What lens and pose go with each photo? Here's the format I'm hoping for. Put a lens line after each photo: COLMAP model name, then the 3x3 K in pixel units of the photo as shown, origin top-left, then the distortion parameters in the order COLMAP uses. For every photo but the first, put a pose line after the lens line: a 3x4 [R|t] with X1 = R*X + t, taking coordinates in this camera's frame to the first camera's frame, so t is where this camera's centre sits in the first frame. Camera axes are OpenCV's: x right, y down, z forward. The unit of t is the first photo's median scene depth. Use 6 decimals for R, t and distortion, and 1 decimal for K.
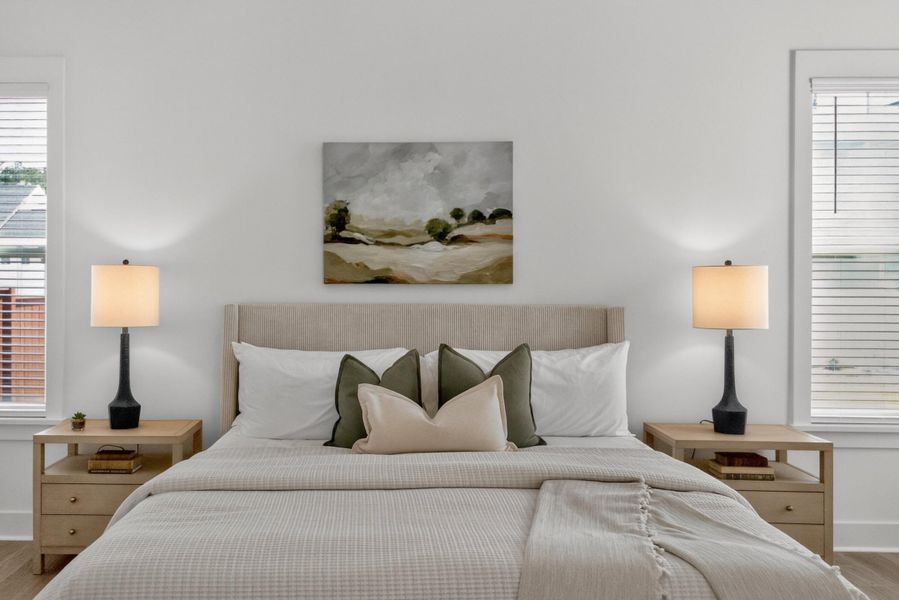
lens RADIAL K [[635.7, 0, 449.1], [0, 635.7, 301.3], [0, 0, 1]] dist [0.010551, -0.001868]
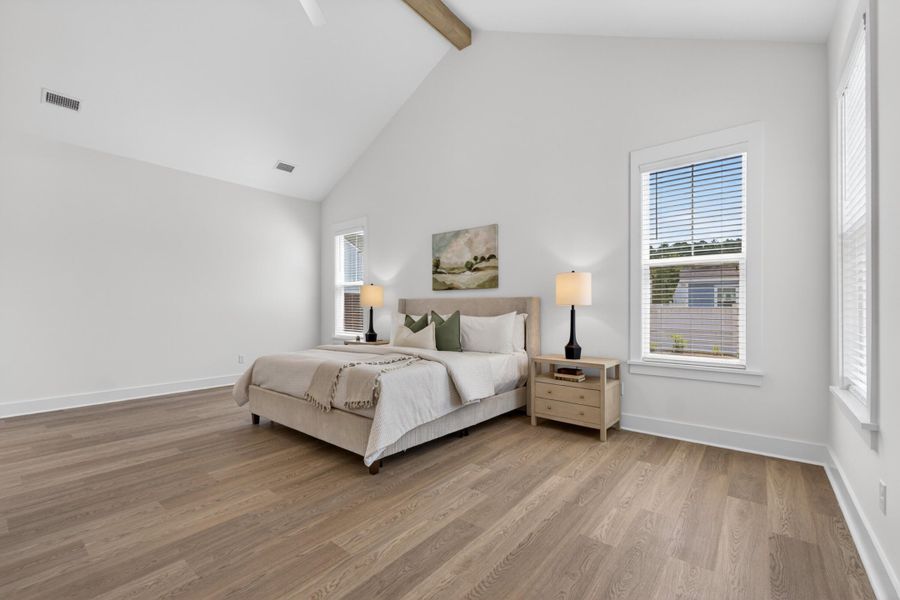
lens RADIAL K [[381.6, 0, 451.5], [0, 381.6, 304.1], [0, 0, 1]] dist [0.001153, -0.001471]
pose [[0.794423, -0.008561, -0.607305, 0.783352], [0.012191, 0.999924, 0.001853, 0.025051], [0.607243, -0.008876, 0.794467, -0.157588]]
